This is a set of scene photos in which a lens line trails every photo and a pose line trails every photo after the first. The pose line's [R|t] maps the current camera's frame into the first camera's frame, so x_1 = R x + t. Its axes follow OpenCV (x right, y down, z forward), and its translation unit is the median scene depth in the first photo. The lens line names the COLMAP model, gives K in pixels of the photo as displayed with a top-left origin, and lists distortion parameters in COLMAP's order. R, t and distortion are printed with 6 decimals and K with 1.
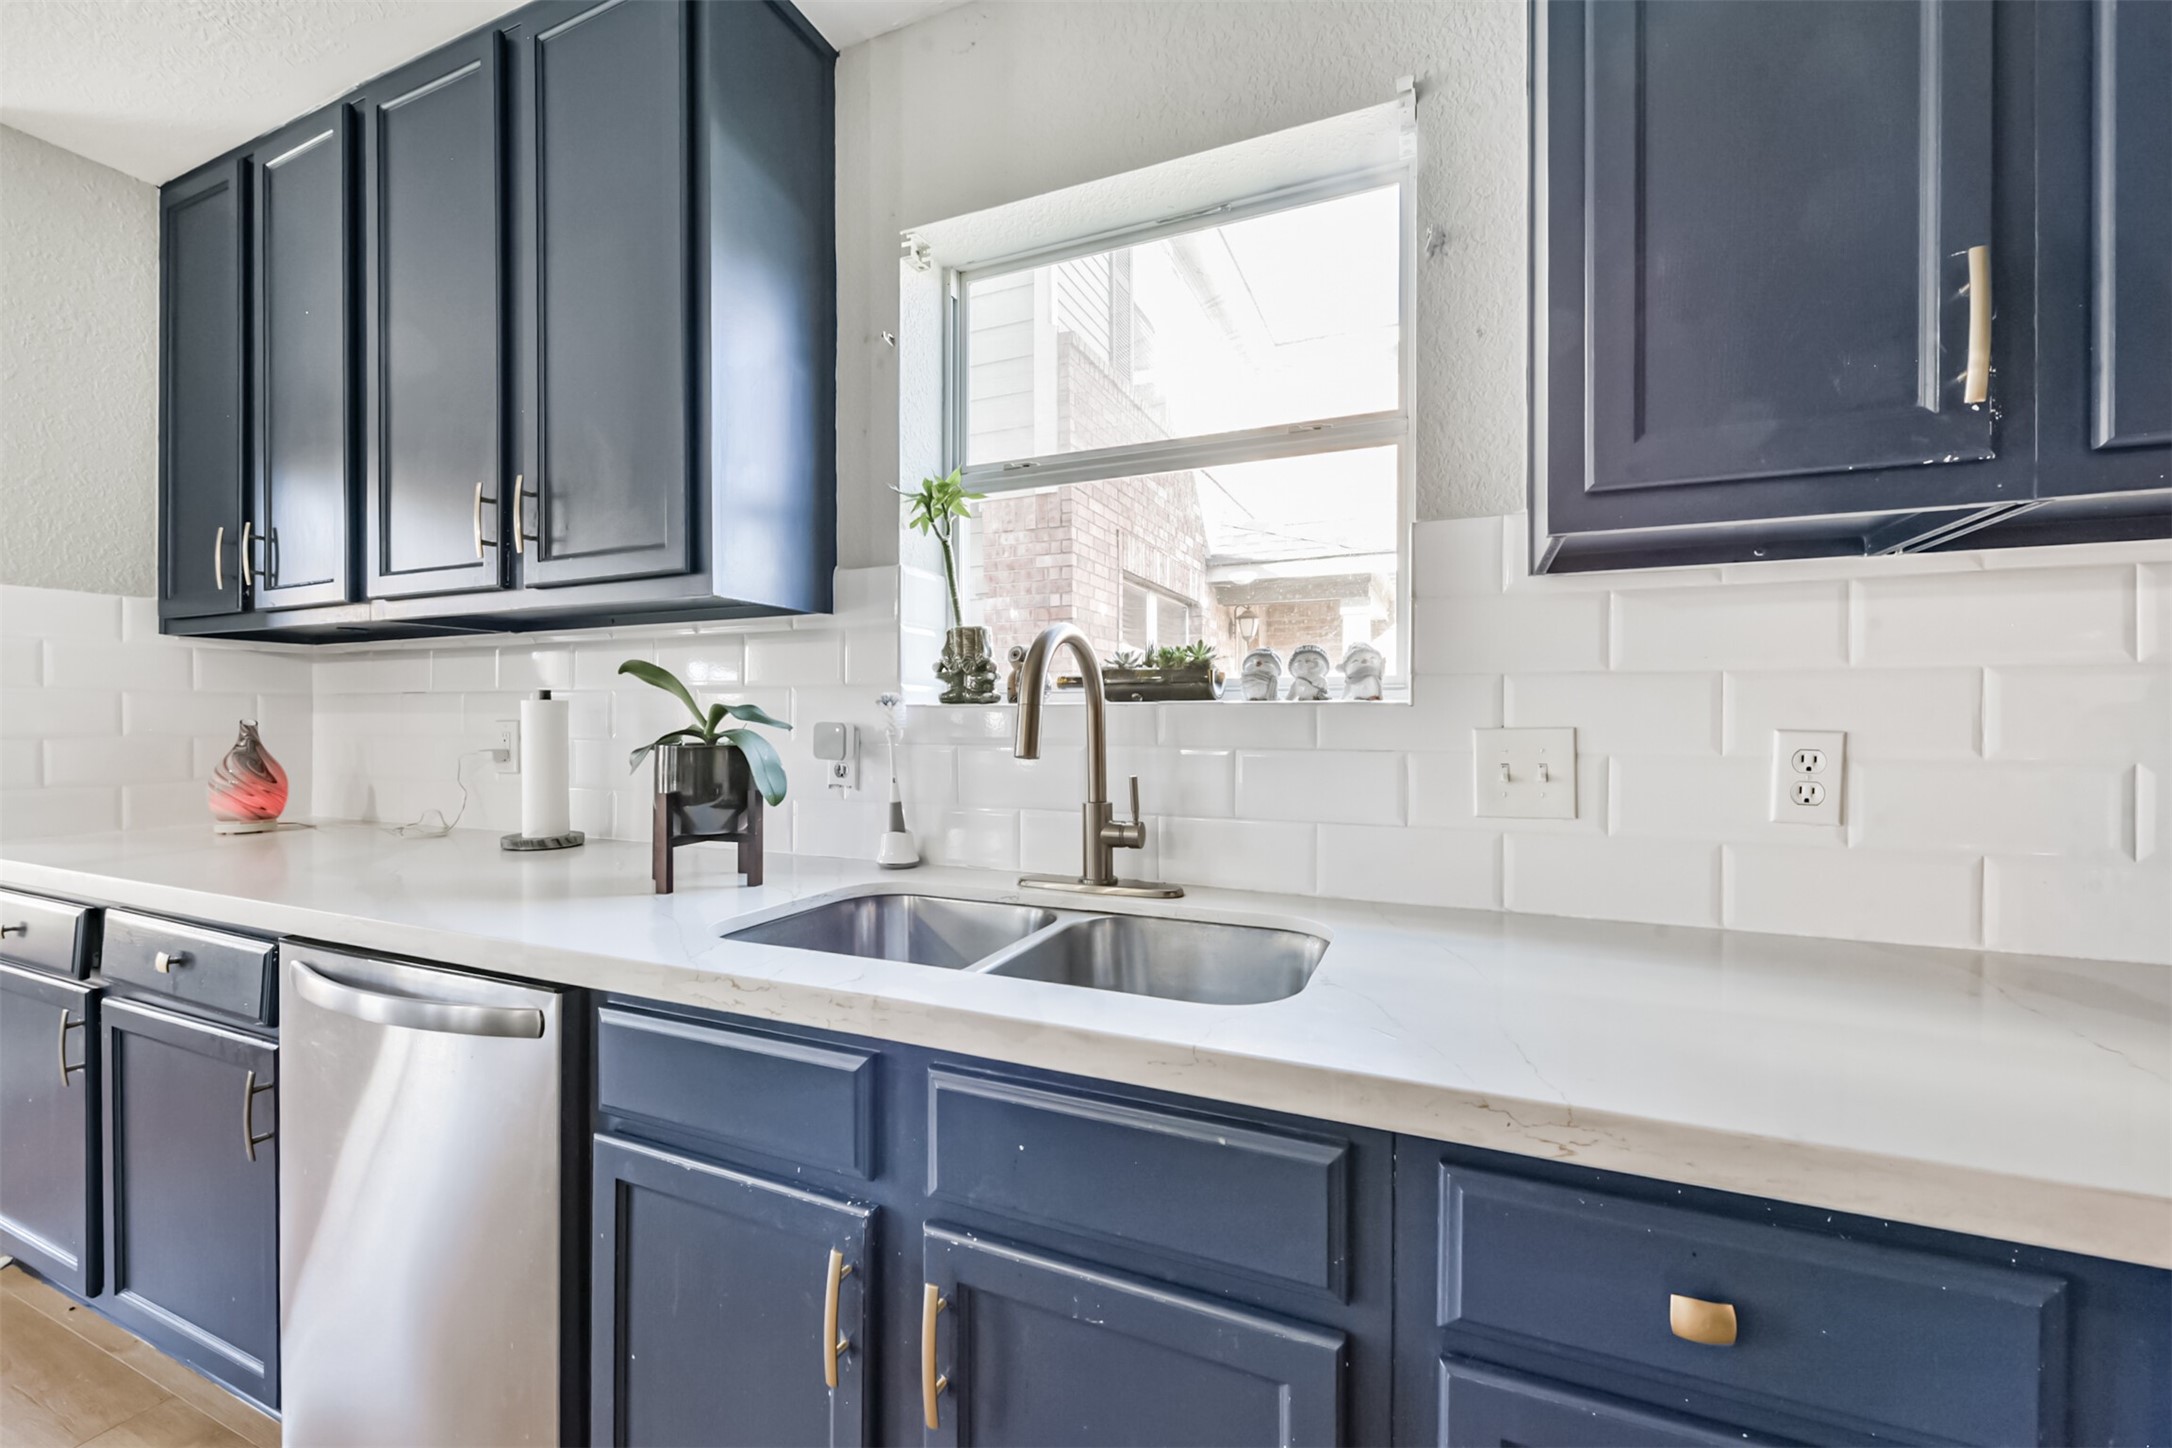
lens RADIAL K [[881.0, 0, 1085.8], [0, 881.0, 722.9], [0, 0, 1]] dist [-0.002163, -0.000273]
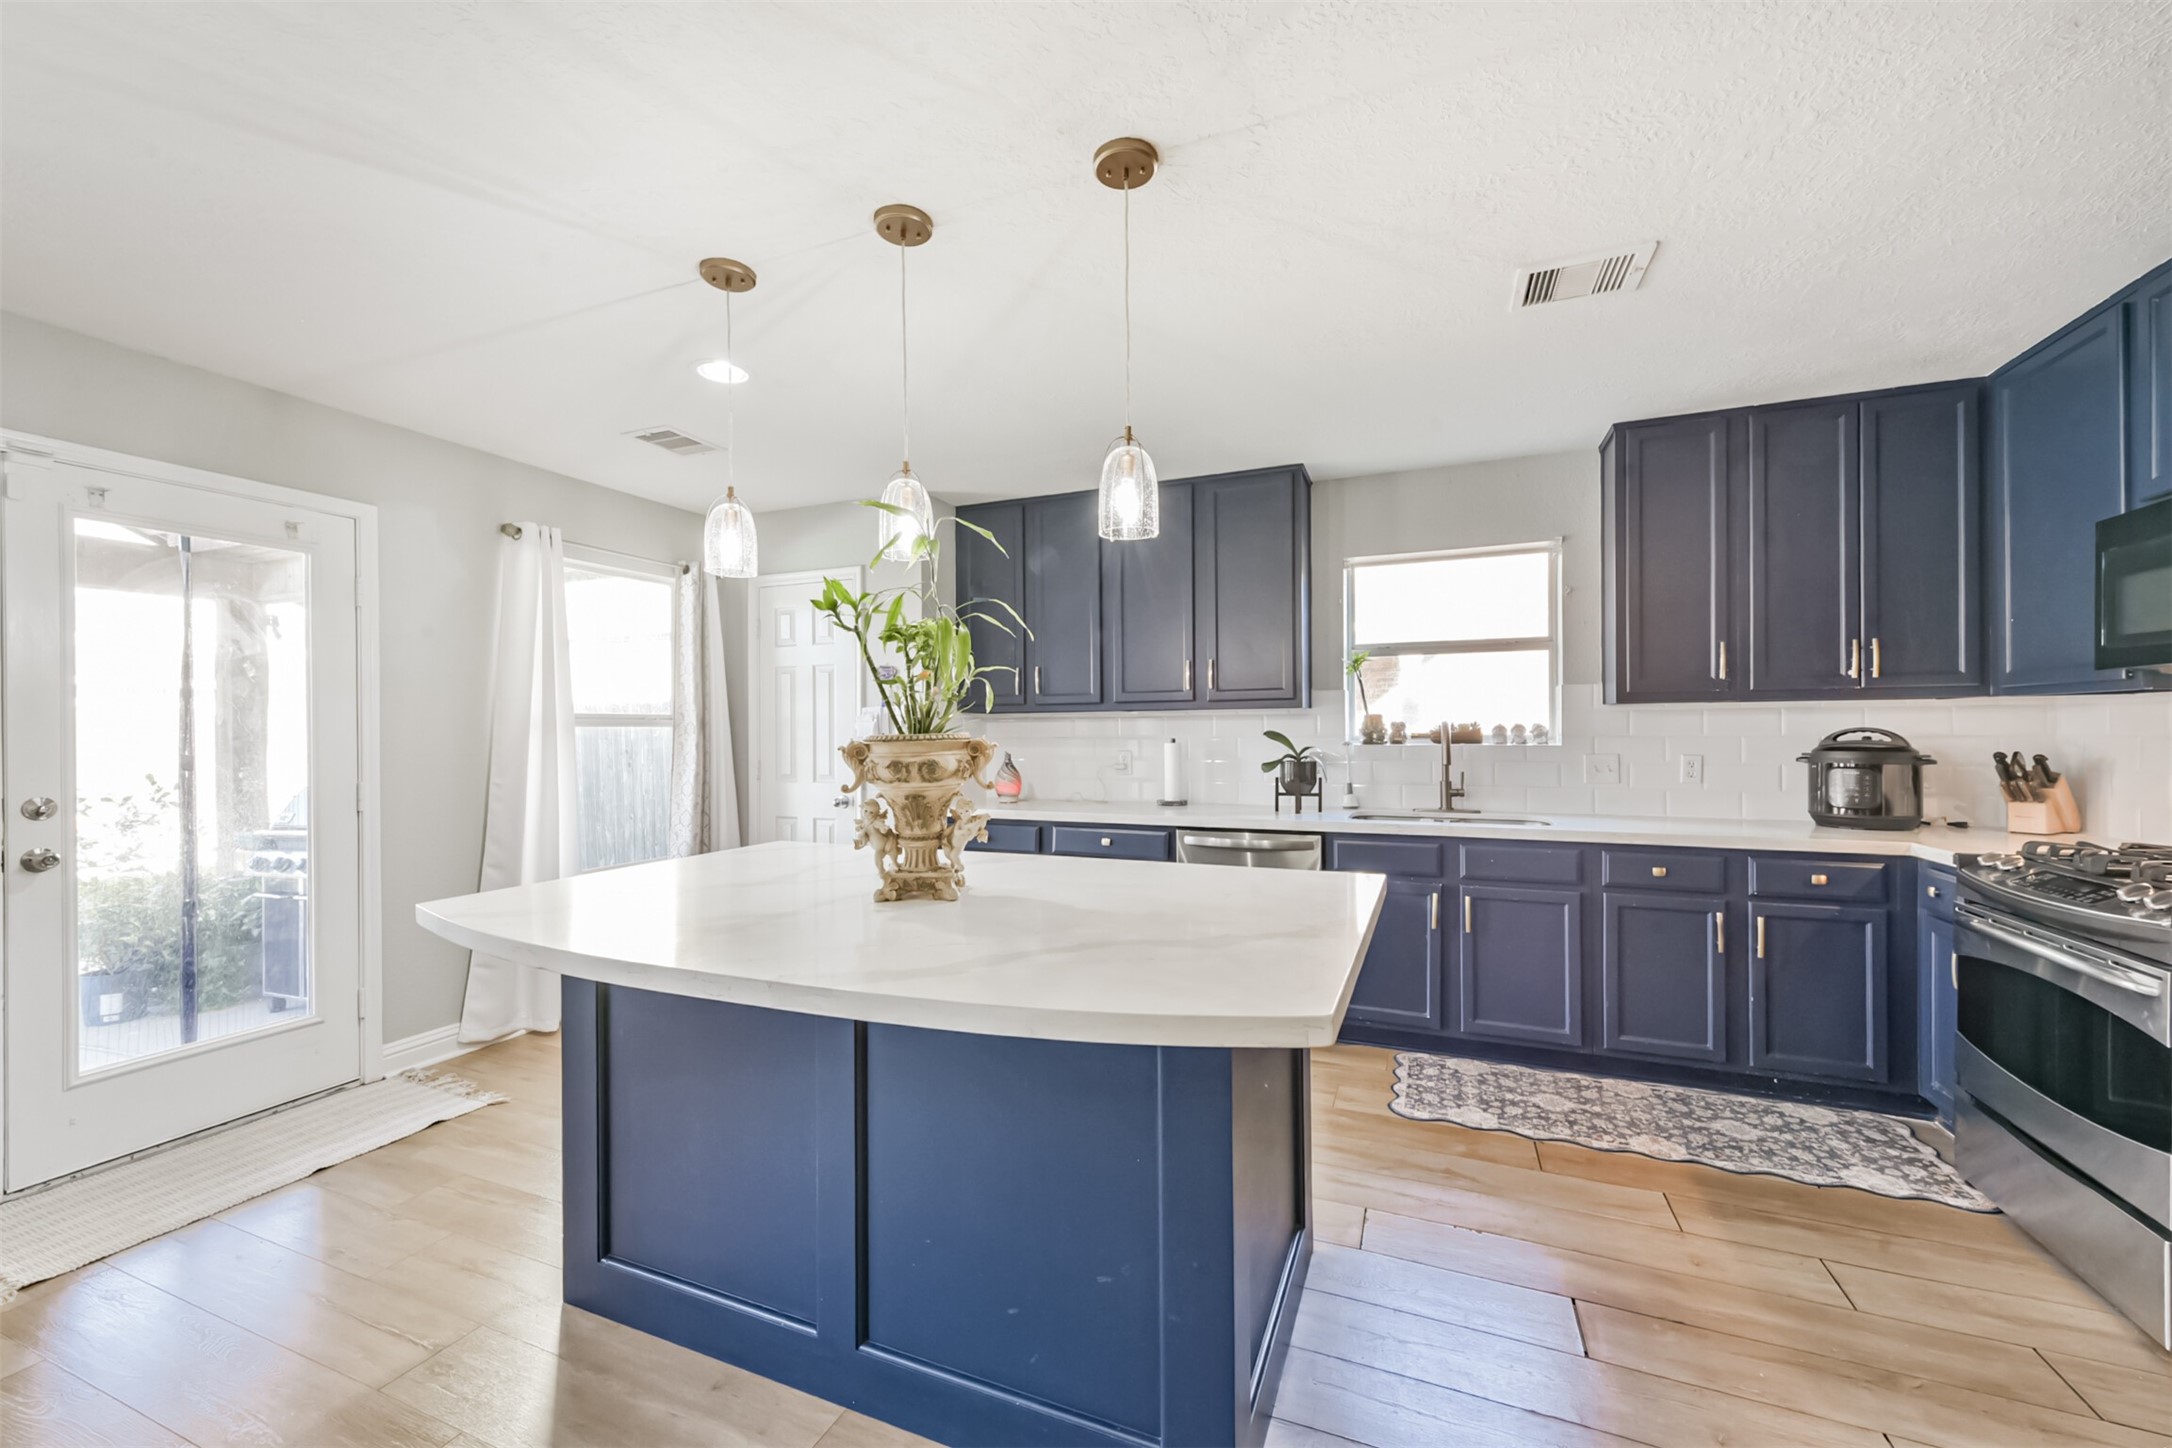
lens RADIAL K [[849.3, 0, 1079.0], [0, 849.3, 729.8], [0, 0, 1]] dist [-0.001590, -0.000772]
pose [[0.999985, -0.005121, 0.001730, -1.100951], [0.005139, 0.999931, -0.010551, -0.048170], [-0.001676, 0.010560, 0.999943, -1.618167]]
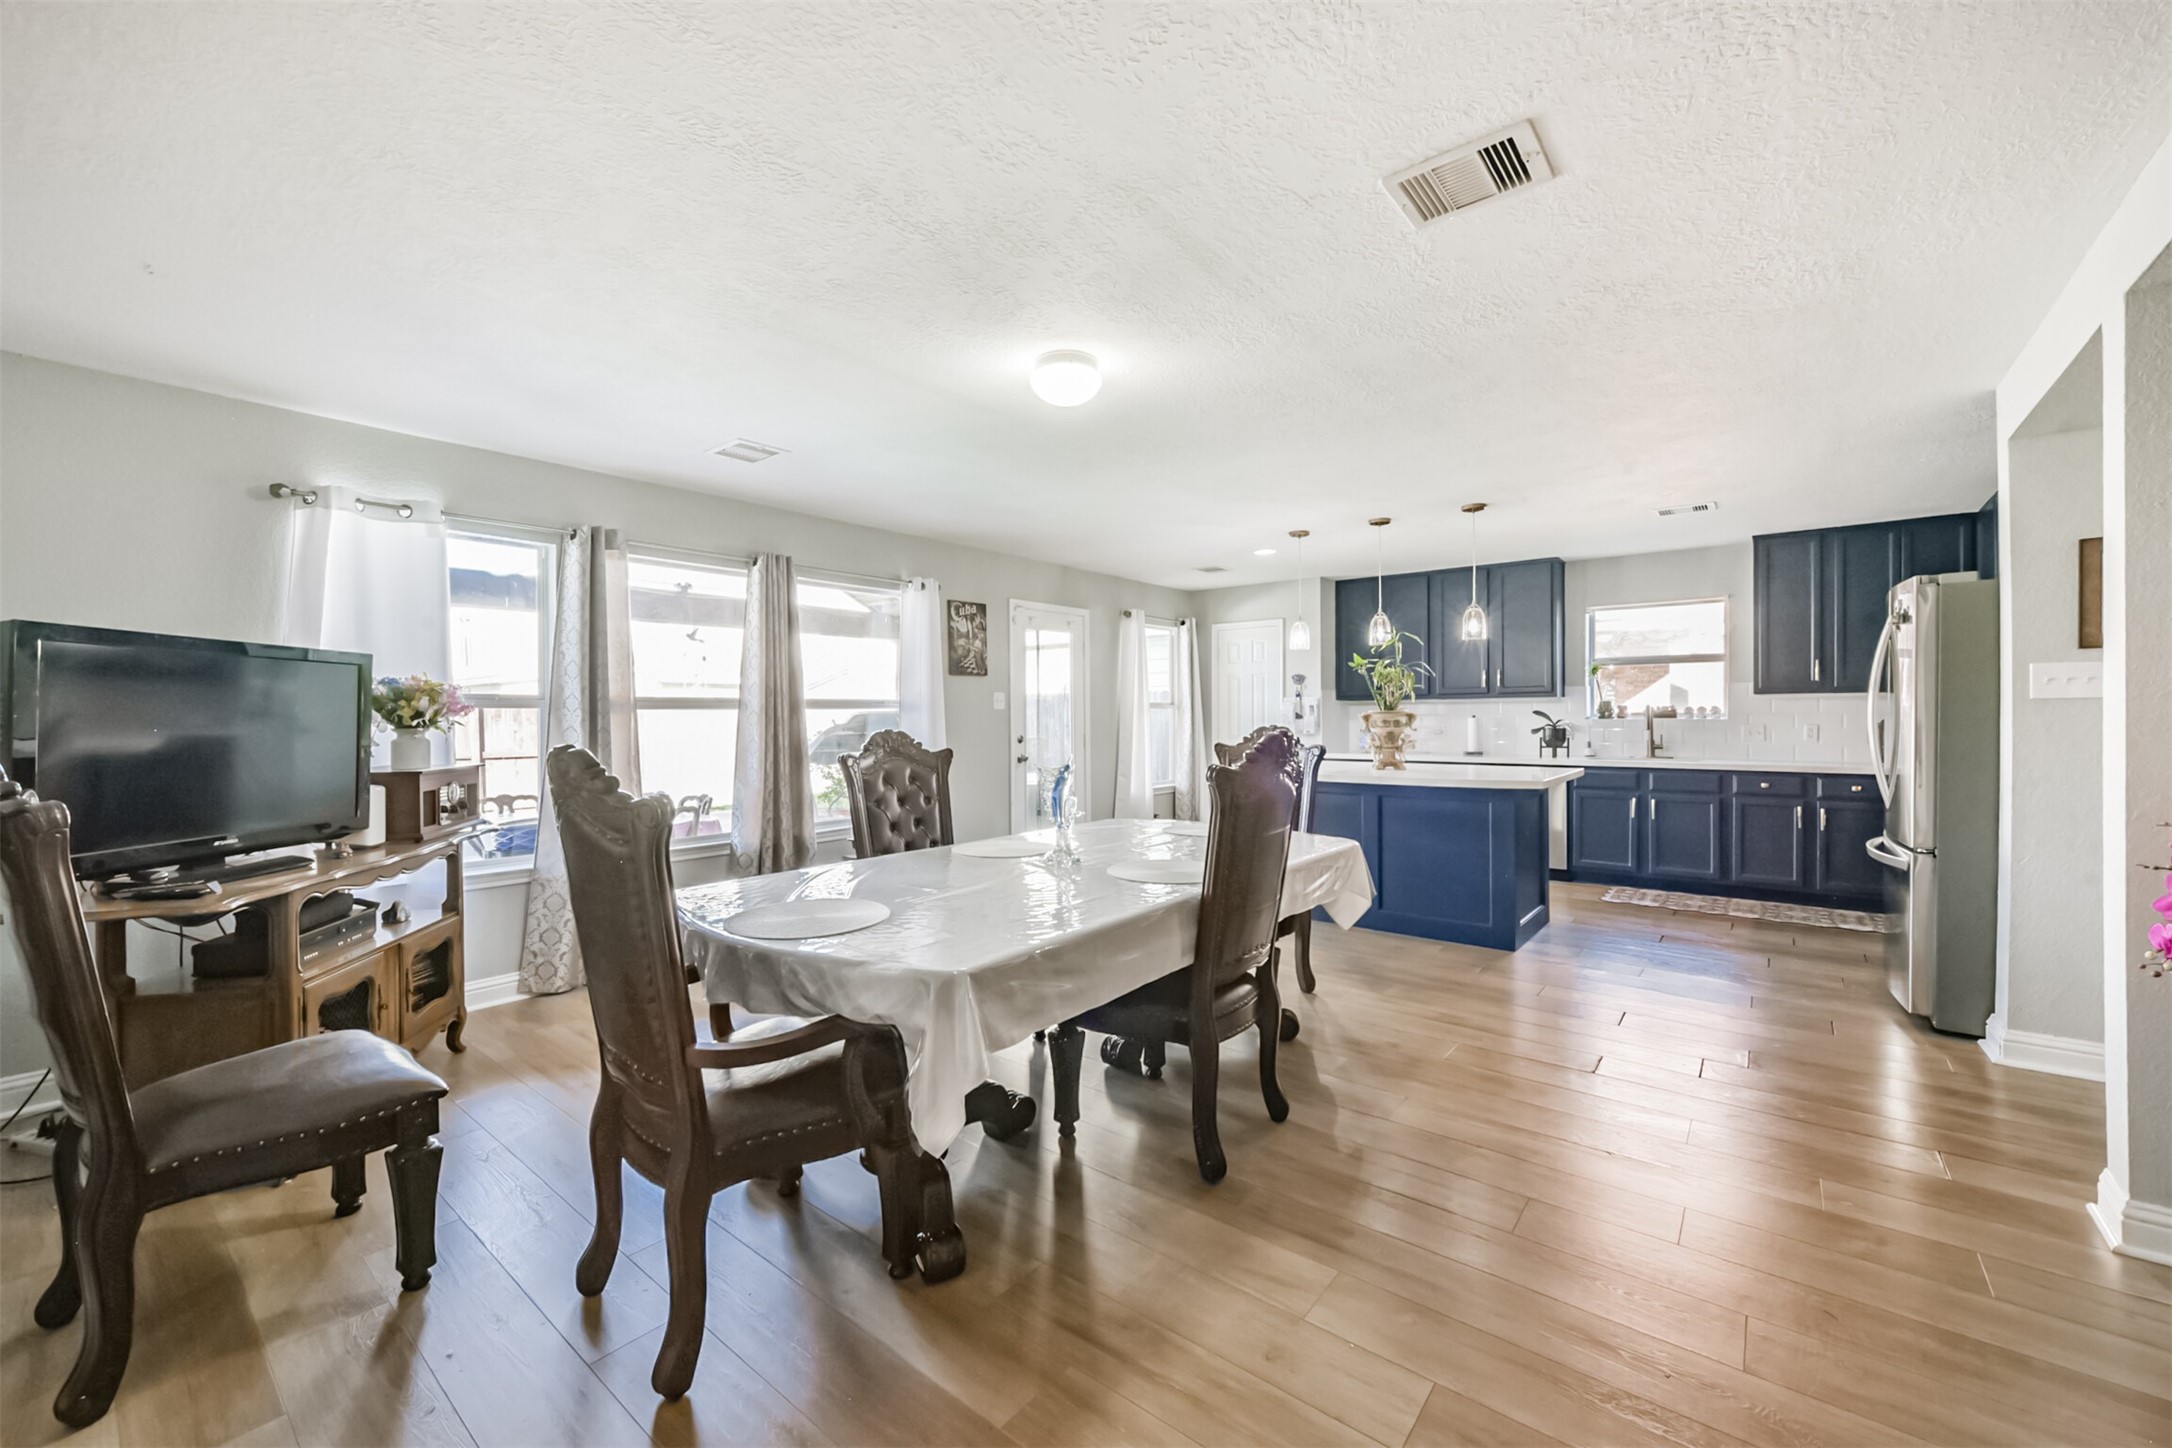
lens RADIAL K [[849.3, 0, 1080.2], [0, 849.3, 718.1], [0, 0, 1]] dist [-0.001590, -0.000772]
pose [[0.958915, -0.003291, -0.283676, -1.566387], [0.002009, 0.999986, -0.004810, -0.011235], [0.283688, 0.004043, 0.958908, -4.077932]]
